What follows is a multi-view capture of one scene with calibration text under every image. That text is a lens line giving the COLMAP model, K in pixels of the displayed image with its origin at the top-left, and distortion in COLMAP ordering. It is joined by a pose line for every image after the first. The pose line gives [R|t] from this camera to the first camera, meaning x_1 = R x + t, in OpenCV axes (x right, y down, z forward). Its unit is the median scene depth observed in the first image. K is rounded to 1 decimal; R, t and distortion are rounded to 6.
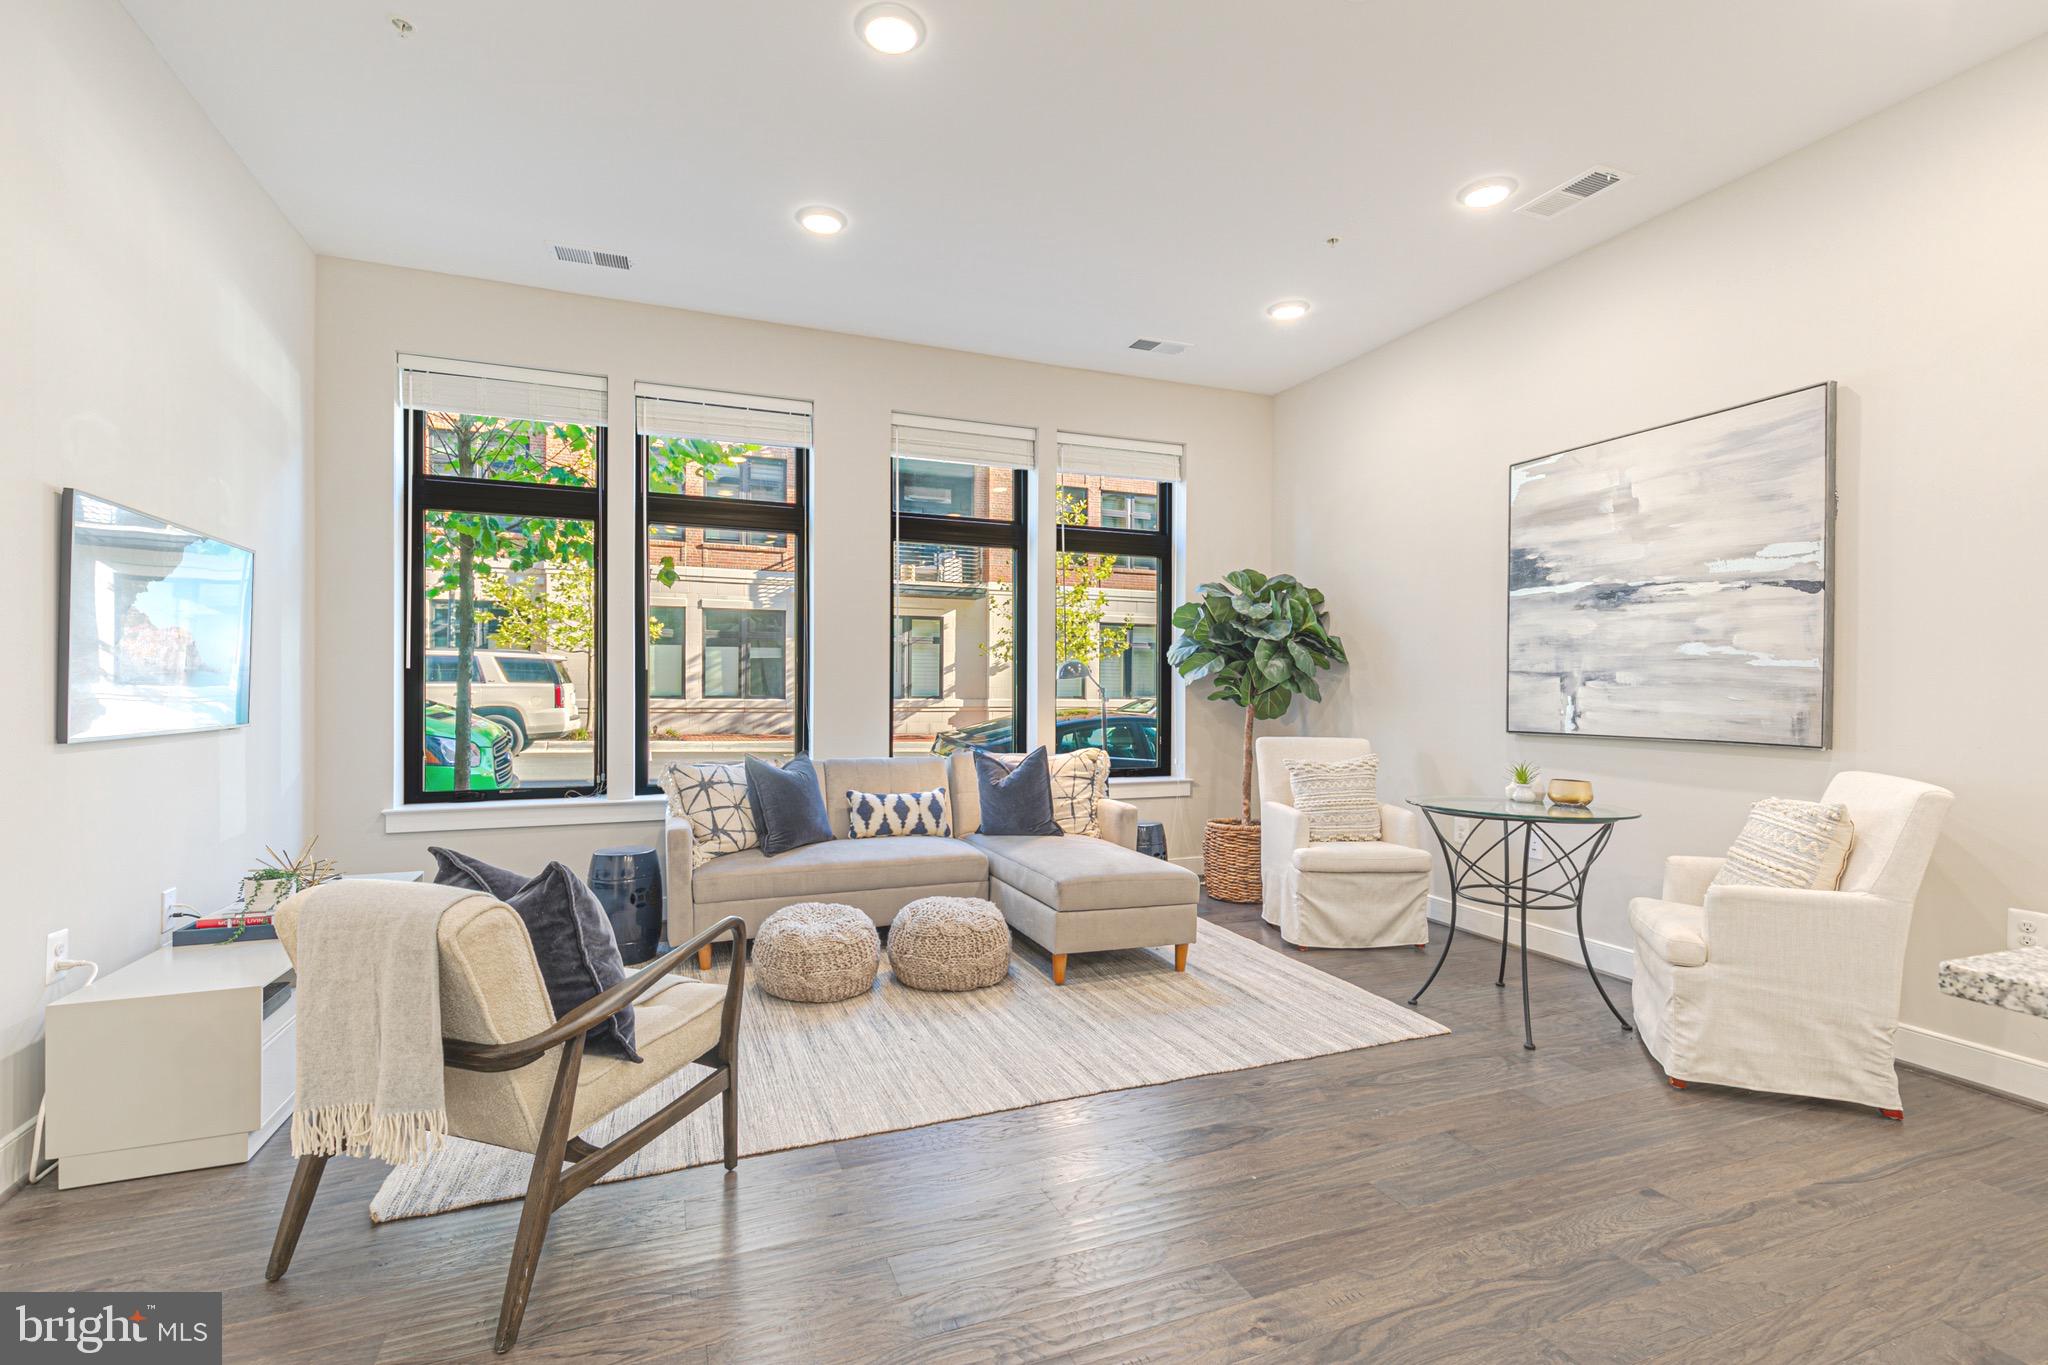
lens RADIAL K [[917.6, 0, 1020.6], [0, 917.6, 692.5], [0, 0, 1]] dist [0.007651, -0.001579]
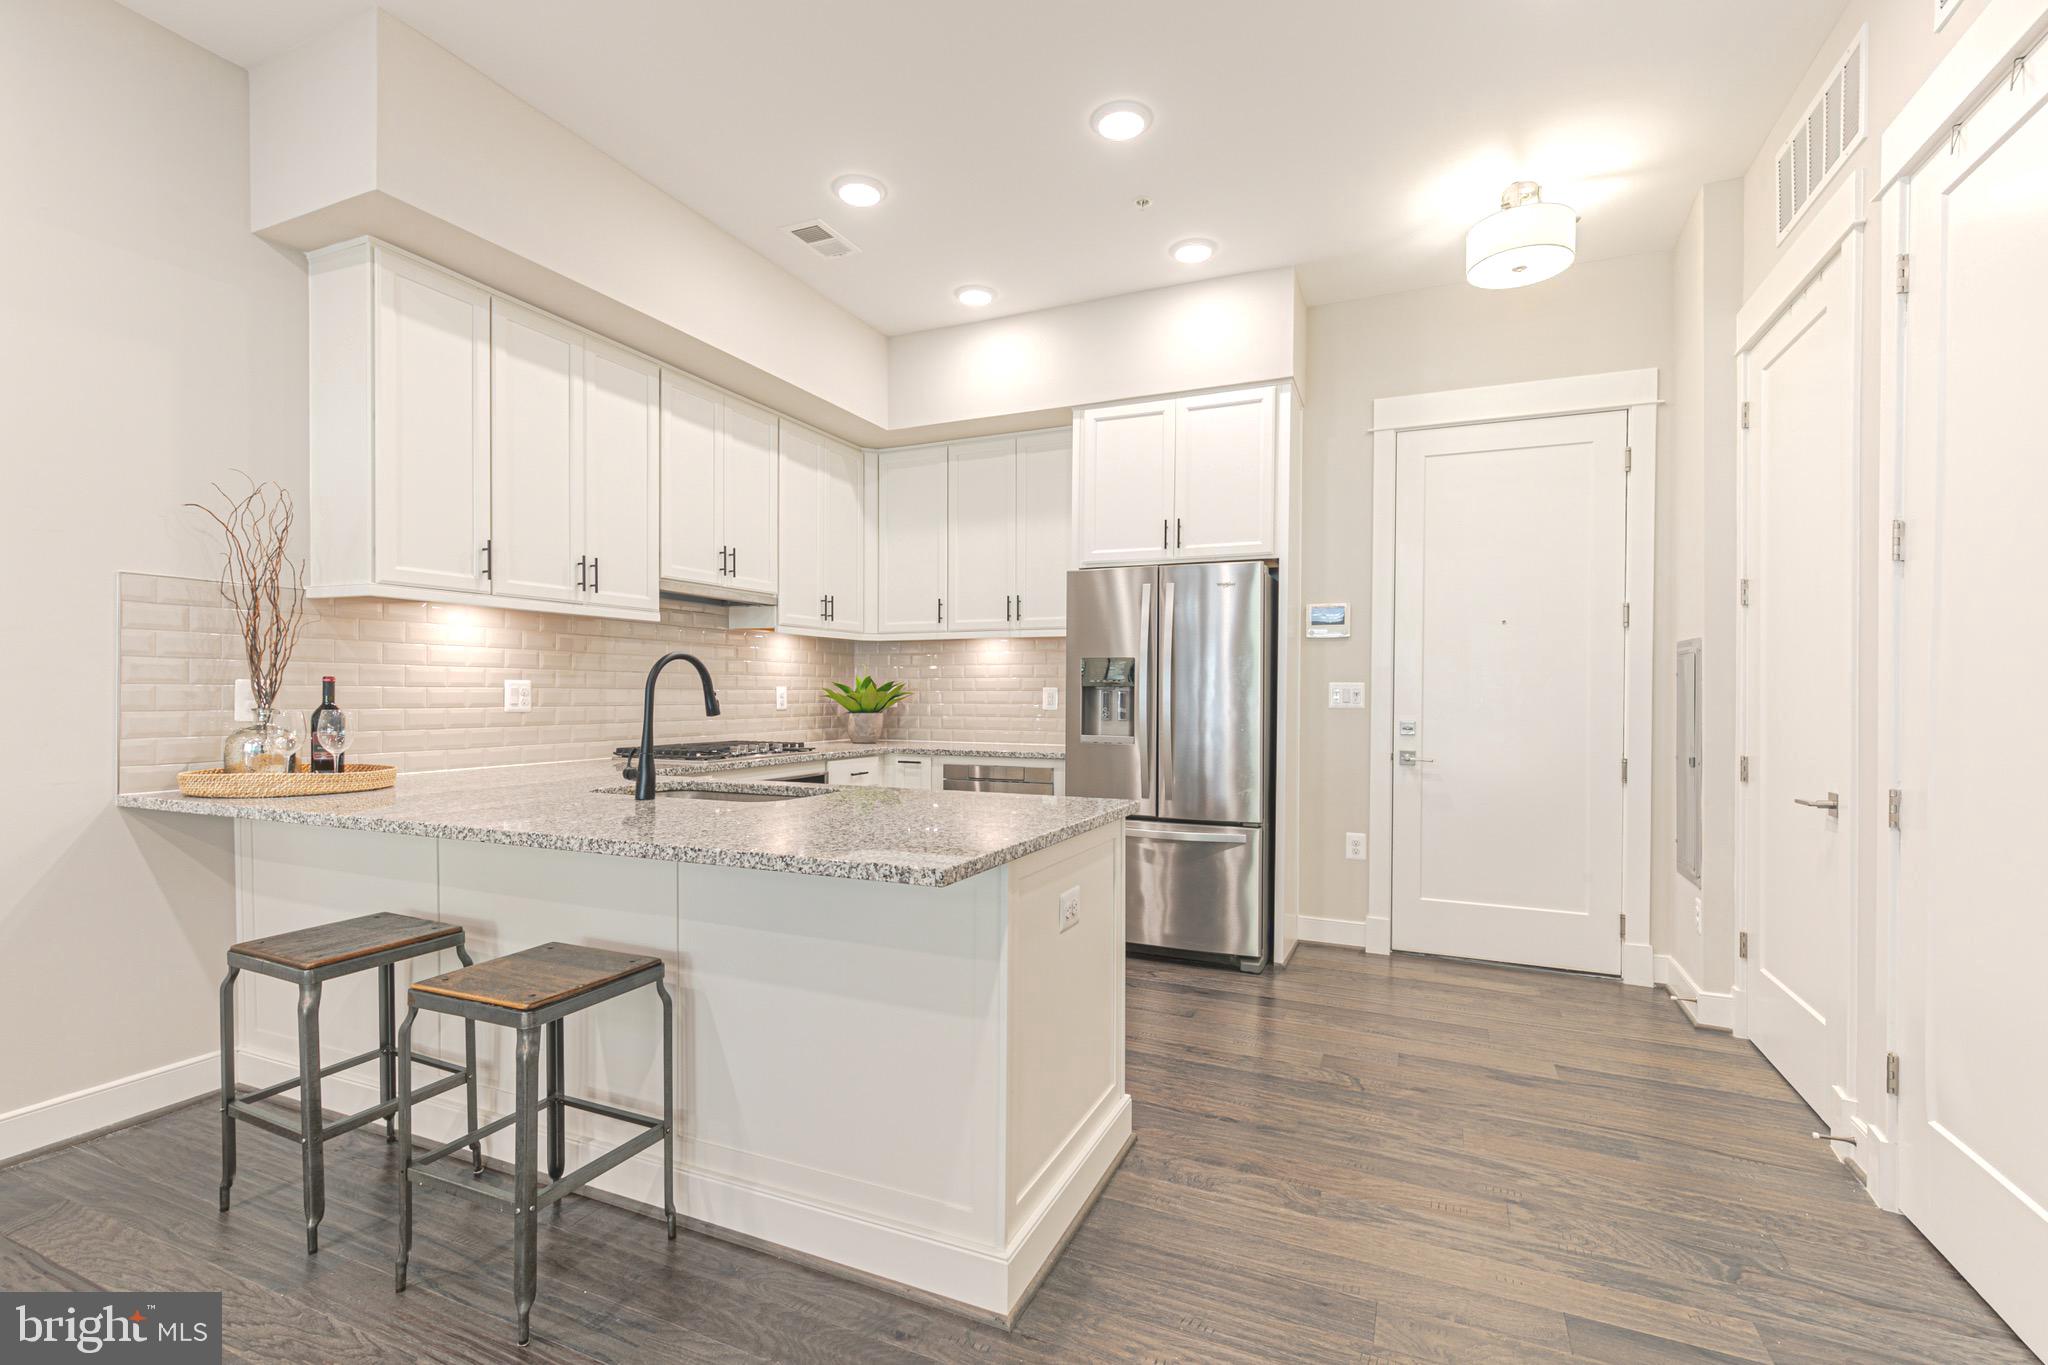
lens RADIAL K [[917.6, 0, 1019.7], [0, 917.6, 691.7], [0, 0, 1]] dist [0.007651, -0.001579]
pose [[-0.695728, -0.013862, 0.718172, -0.074141], [-0.007721, 0.999900, 0.011820, -0.013528], [-0.718264, 0.002678, -0.695766, 0.488226]]
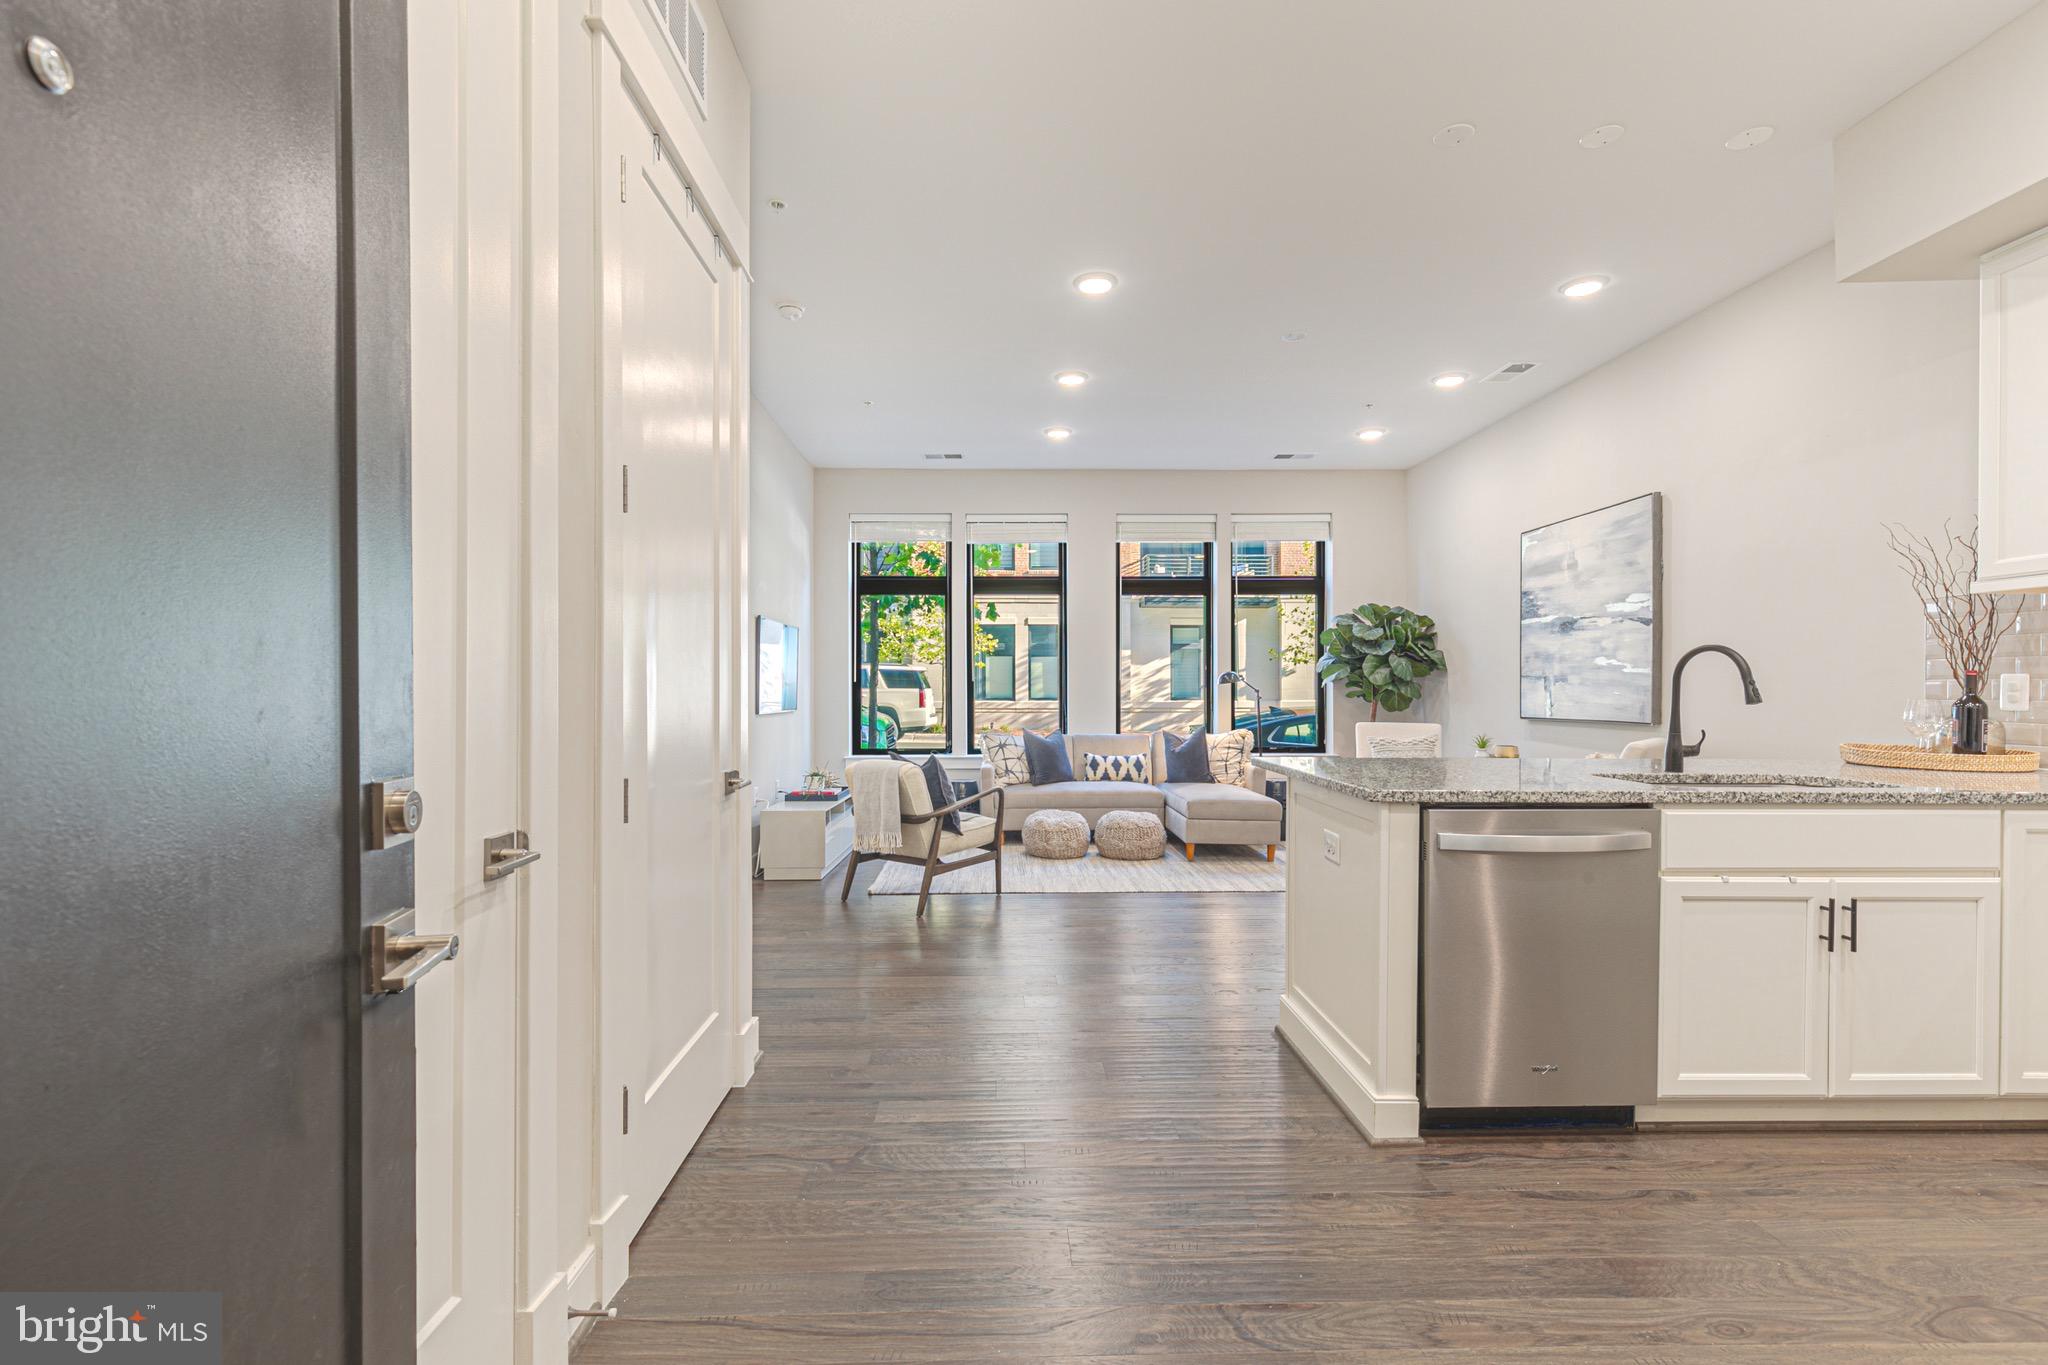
lens RADIAL K [[917.6, 0, 1019.4], [0, 917.6, 691.4], [0, 0, 1]] dist [0.007651, -0.001579]
pose [[0.937279, -0.006642, -0.348518, 0.337811], [0.004688, 0.999968, -0.006450, 0.007769], [0.348549, 0.004411, 0.937280, -0.717309]]
